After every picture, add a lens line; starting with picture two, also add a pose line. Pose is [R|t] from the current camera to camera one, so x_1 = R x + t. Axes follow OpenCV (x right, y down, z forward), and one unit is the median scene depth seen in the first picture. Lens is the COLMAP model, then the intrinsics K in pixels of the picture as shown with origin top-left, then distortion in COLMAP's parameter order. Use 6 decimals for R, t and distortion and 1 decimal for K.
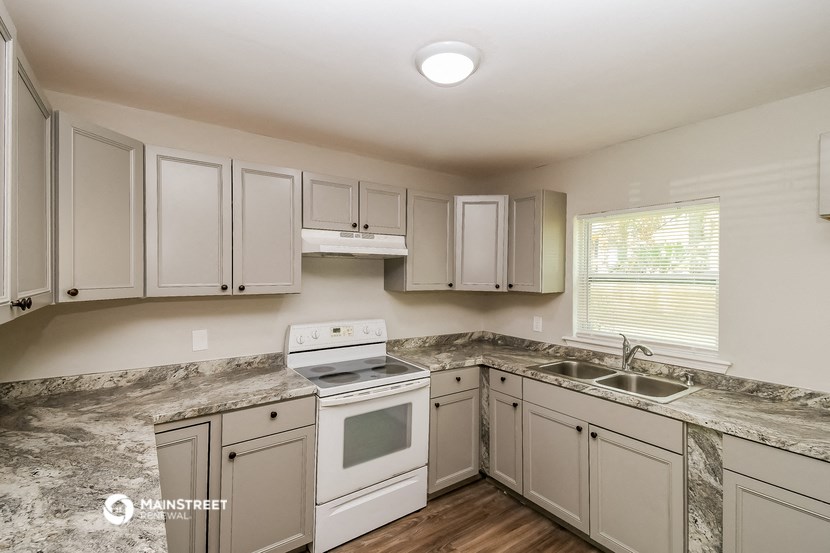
lens RADIAL K [[383.1, 0, 421.7], [0, 383.1, 277.5], [0, 0, 1]] dist [0.022033, -0.002363]
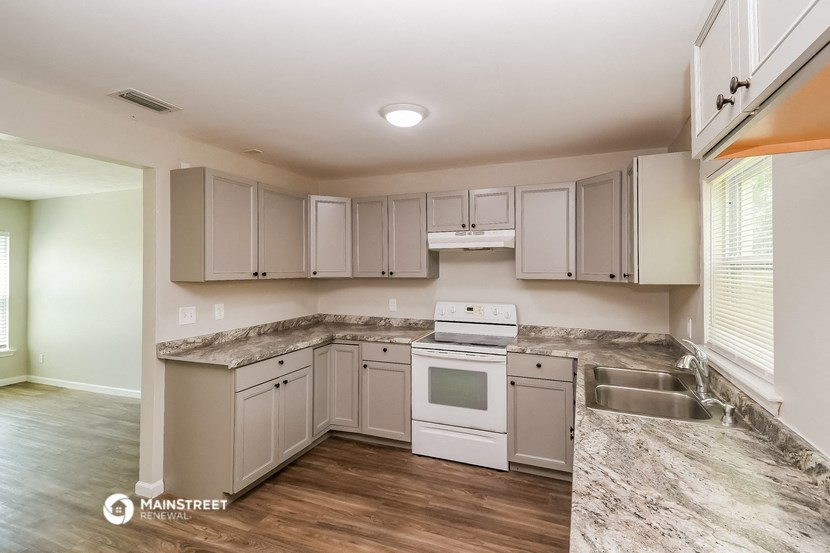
lens RADIAL K [[407.9, 0, 417.7], [0, 407.9, 272.9], [0, 0, 1]] dist [0.004895, 0.000419]
pose [[0.516200, 0.001271, -0.856467, 0.905400], [-0.005996, 0.999980, -0.002131, 0.024166], [0.856447, 0.006236, 0.516197, 0.169358]]
